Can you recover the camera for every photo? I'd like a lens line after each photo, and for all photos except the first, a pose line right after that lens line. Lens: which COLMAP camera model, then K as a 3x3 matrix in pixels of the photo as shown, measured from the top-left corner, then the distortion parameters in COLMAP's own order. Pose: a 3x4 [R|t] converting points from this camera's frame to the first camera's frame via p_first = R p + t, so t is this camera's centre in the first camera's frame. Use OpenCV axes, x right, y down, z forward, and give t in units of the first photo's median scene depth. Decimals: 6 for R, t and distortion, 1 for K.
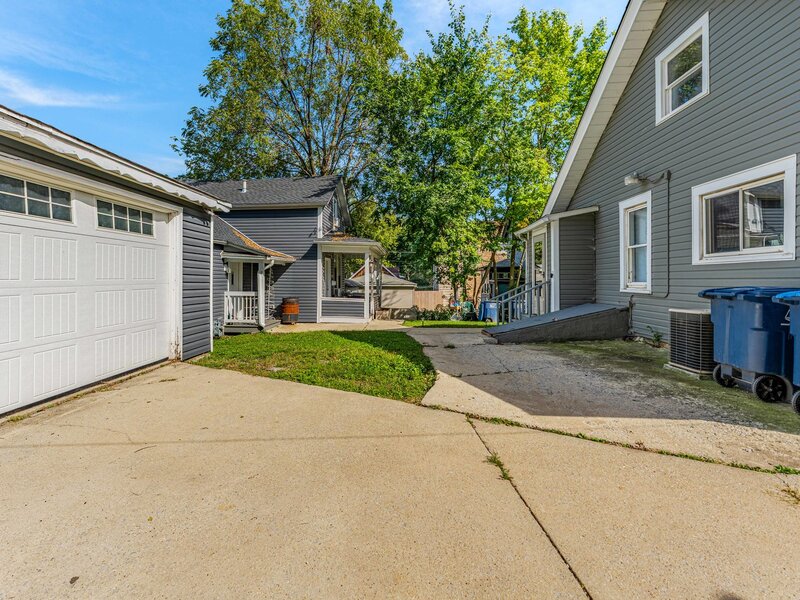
lens RADIAL K [[374.7, 0, 388.2], [0, 374.7, 278.6], [0, 0, 1]] dist [0.000329, 0.000083]
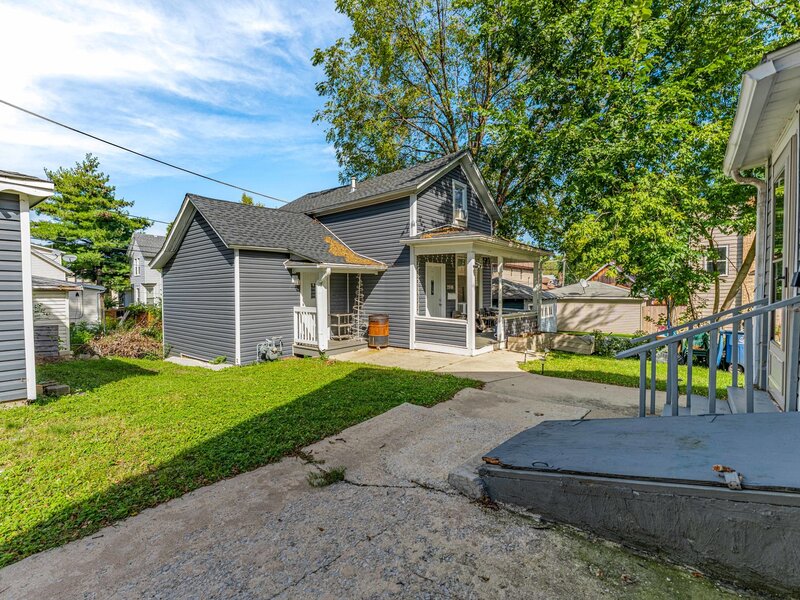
lens RADIAL K [[370.6, 0, 394.4], [0, 370.6, 301.4], [0, 0, 1]] dist [-0.001355, -0.000267]
pose [[0.816268, 0.010451, -0.577579, 0.216096], [0.008691, 0.999501, 0.030368, -0.001624], [0.577608, -0.029809, 0.815770, 0.372050]]
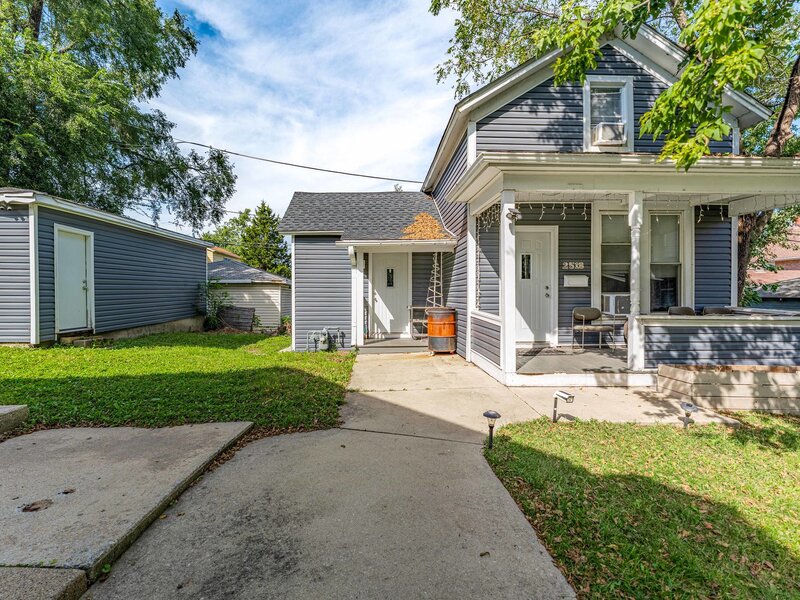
lens RADIAL K [[370.6, 0, 394.4], [0, 370.6, 301.4], [0, 0, 1]] dist [-0.001355, -0.000267]
pose [[0.113208, 0.017950, -0.993409, 0.288798], [0.005038, 0.999814, 0.018640, 0.029875], [0.993559, -0.007115, 0.113096, 0.847050]]
